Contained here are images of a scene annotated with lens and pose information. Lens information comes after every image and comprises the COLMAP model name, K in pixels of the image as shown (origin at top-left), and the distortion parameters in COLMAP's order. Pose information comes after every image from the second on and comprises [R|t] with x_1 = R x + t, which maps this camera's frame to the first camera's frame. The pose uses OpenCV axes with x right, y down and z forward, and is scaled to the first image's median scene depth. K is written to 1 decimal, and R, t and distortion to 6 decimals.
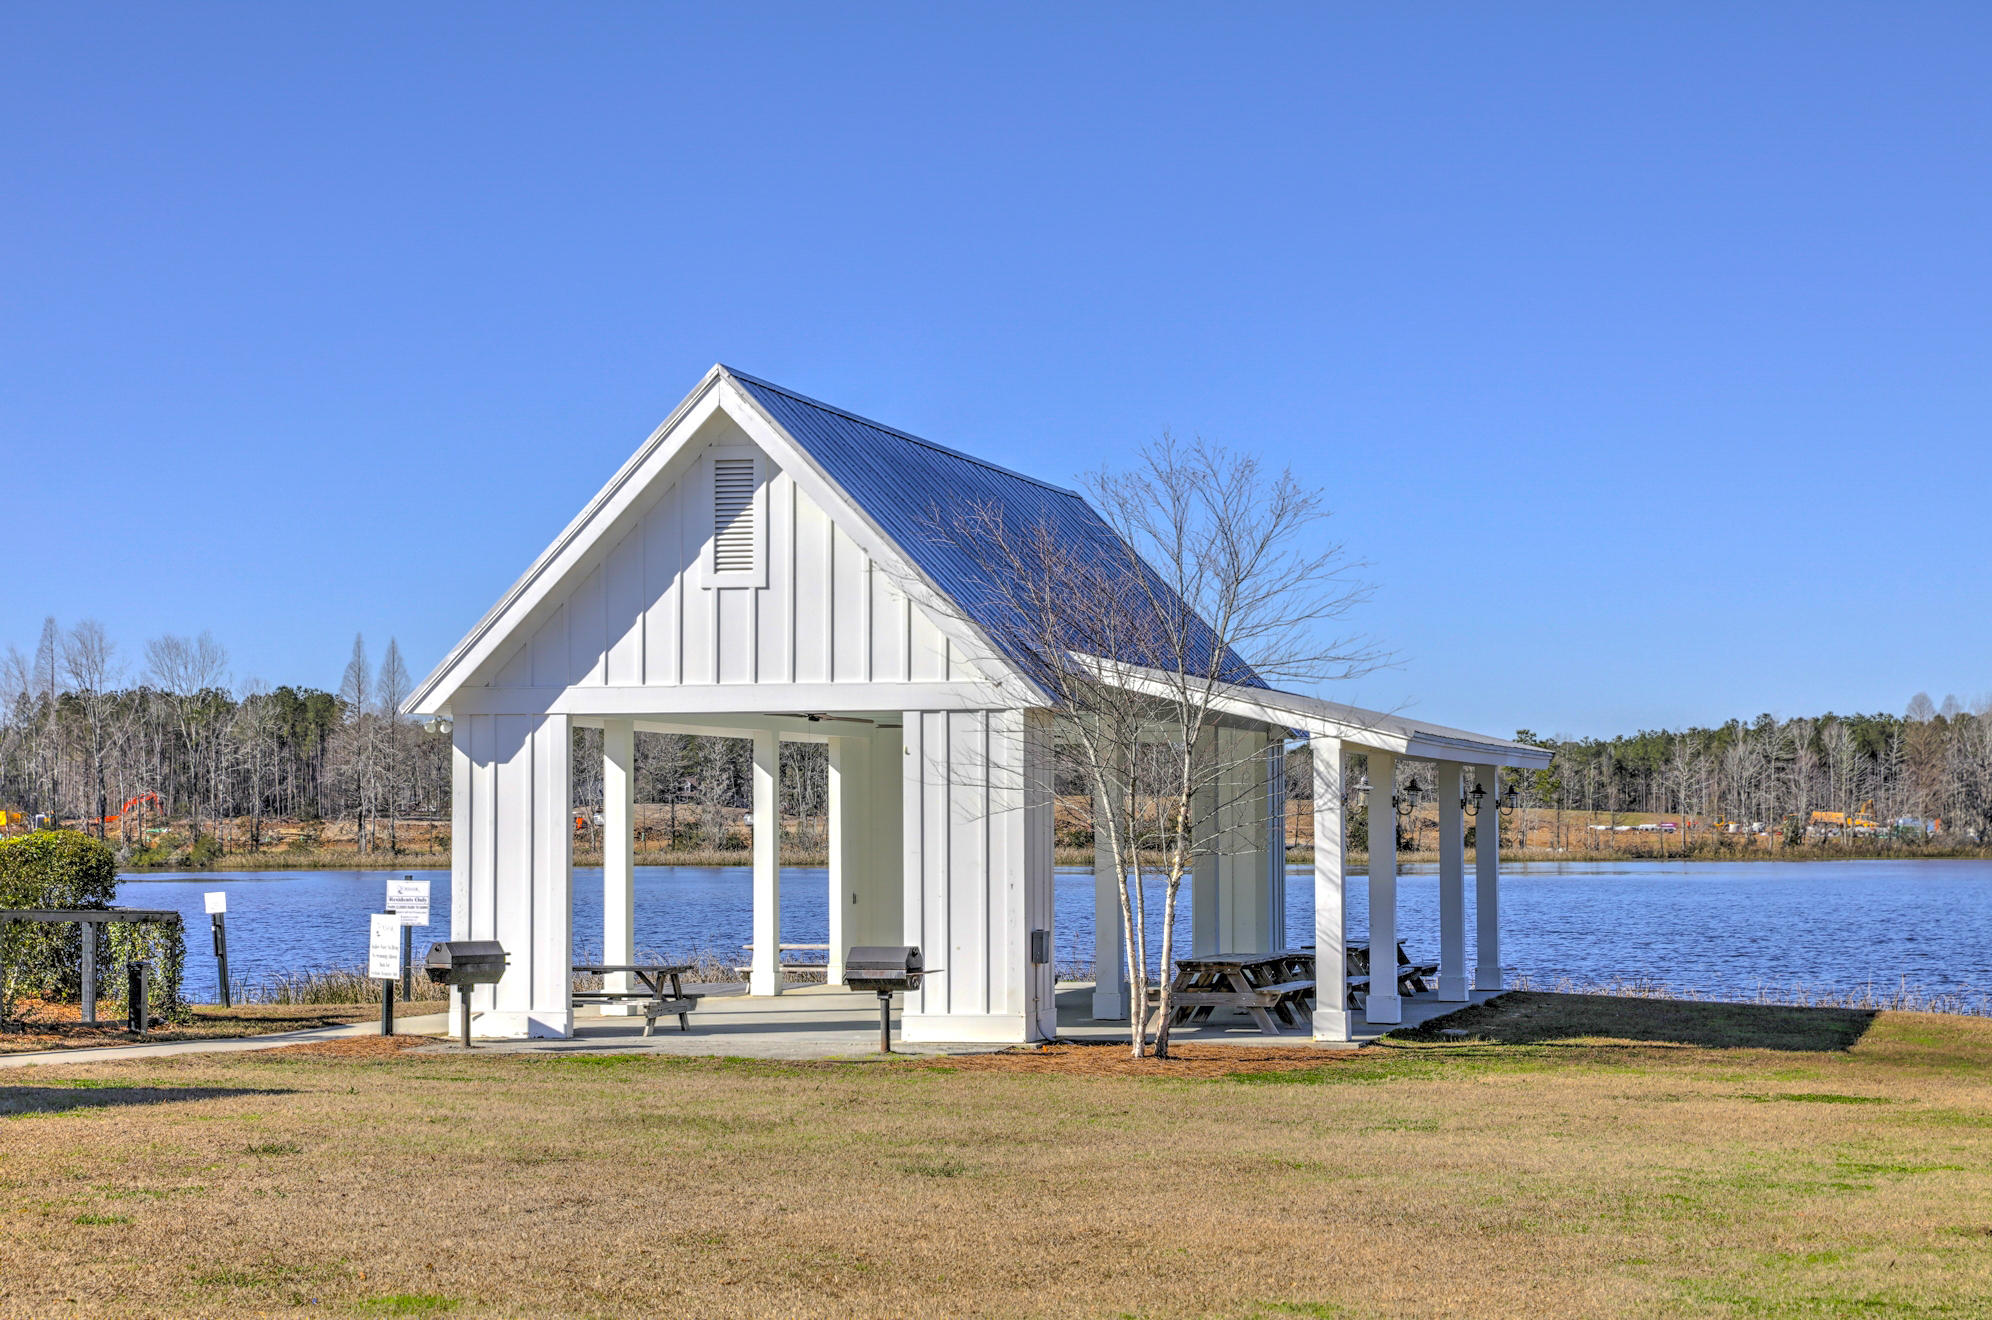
lens RADIAL K [[3779.3, 0, 994.6], [0, 3779.3, 710.4], [0, 0, 1]] dist [0.236433, 0.100337]
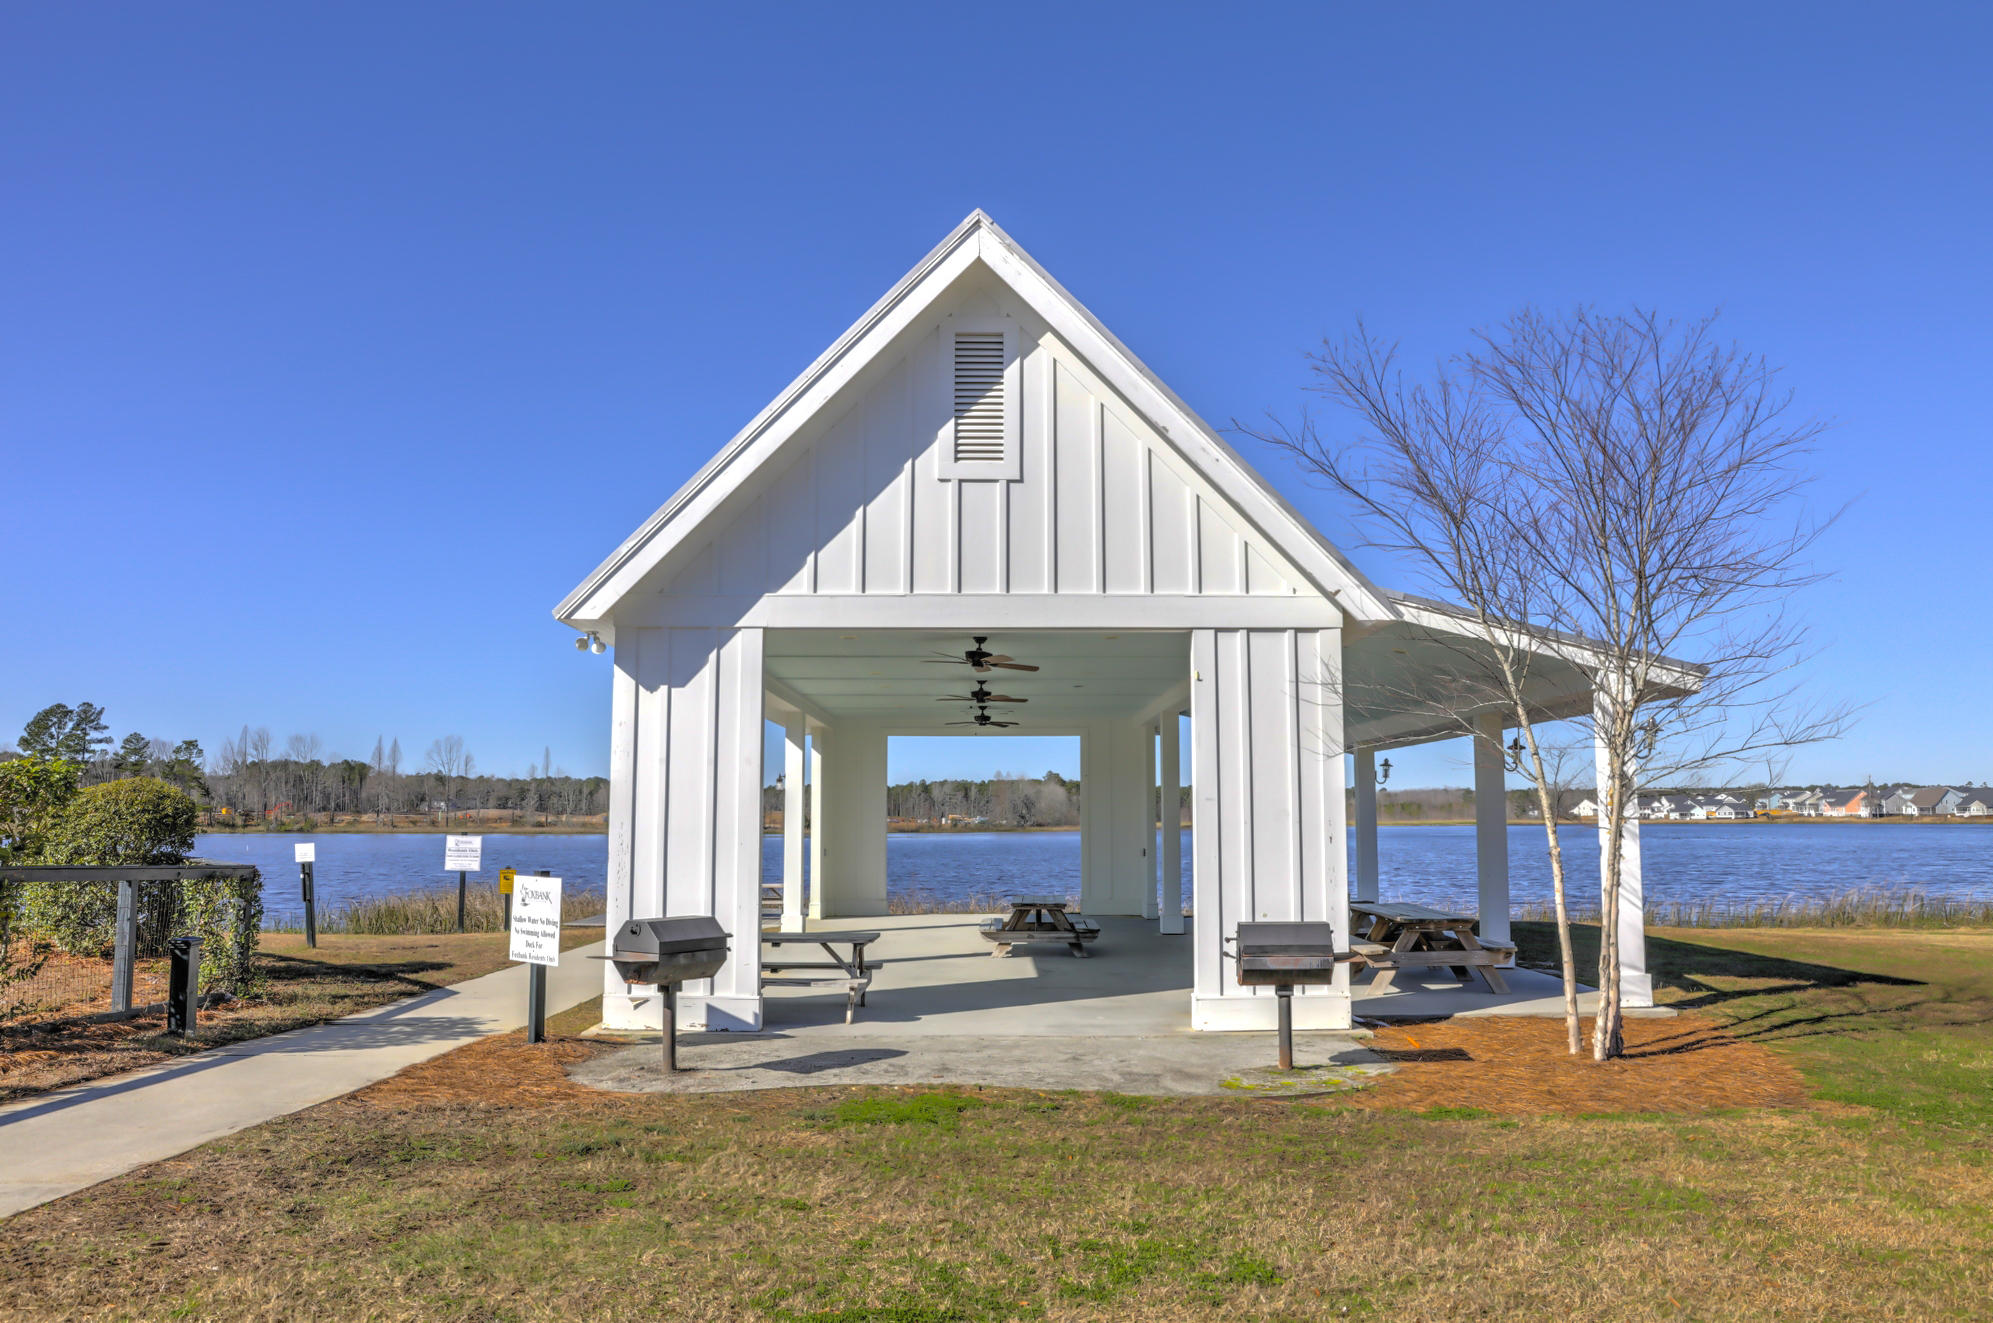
lens RADIAL K [[1370.8, 0, 996.8], [0, 1370.8, 667.4], [0, 0, 1]] dist [-0.107135, 0.086561]
pose [[0.964529, 0.032200, 0.262007, -0.140816], [-0.010675, 0.996478, -0.083167, 0.033250], [-0.263762, 0.077420, 0.961476, 0.704149]]
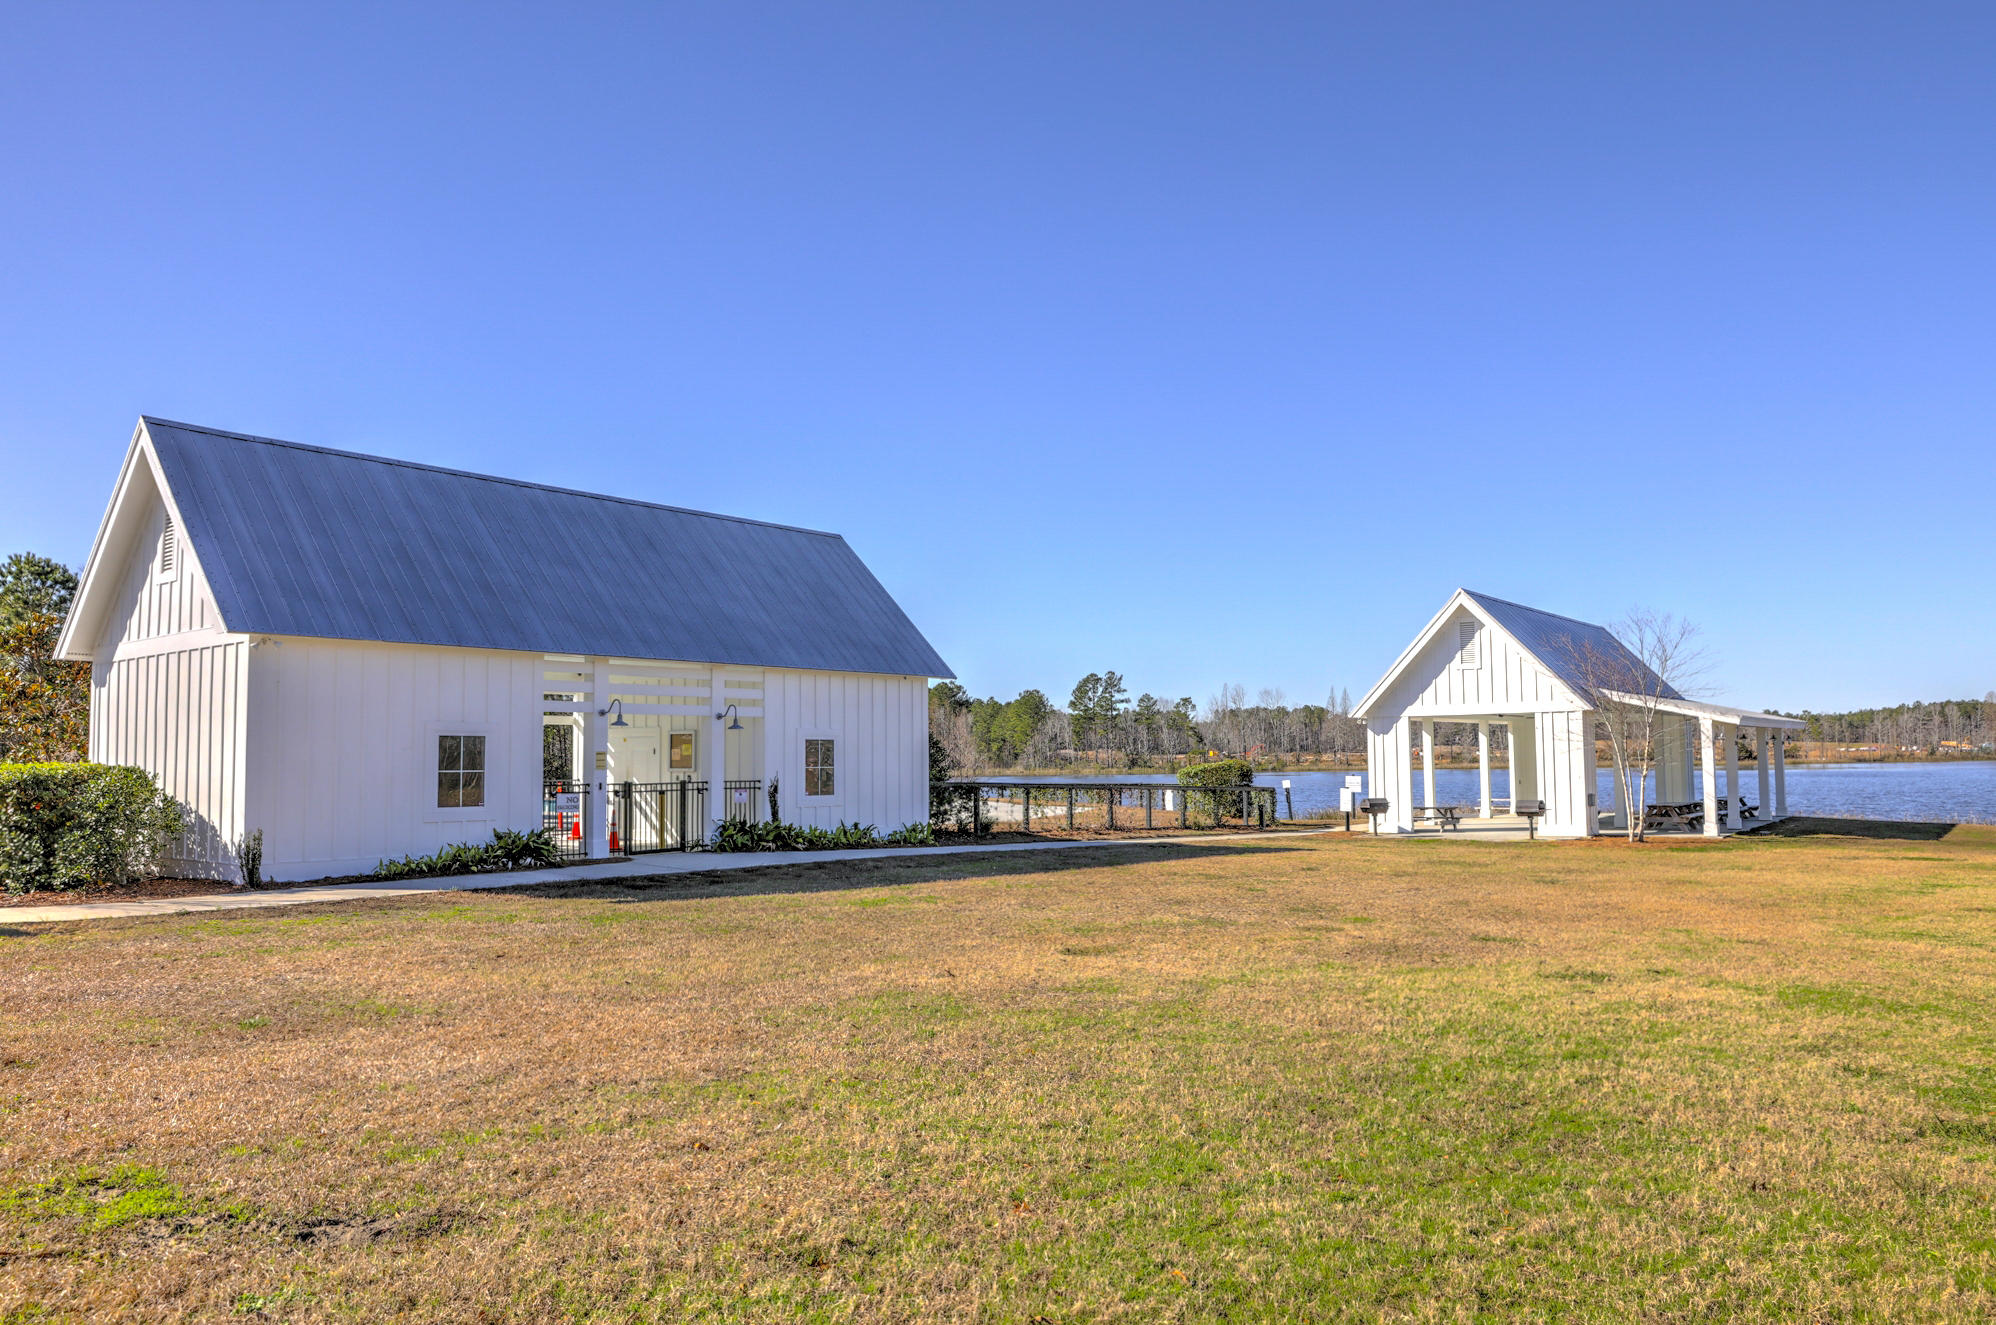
lens RADIAL K [[1372.9, 0, 998.3], [0, 1372.9, 668.4], [0, 0, 1]] dist [-0.107135, 0.086561]
pose [[0.918417, -0.034204, -0.394133, 0.005453], [0.021012, 0.999067, -0.037738, -0.002862], [0.395056, 0.026378, 0.918278, -0.036528]]
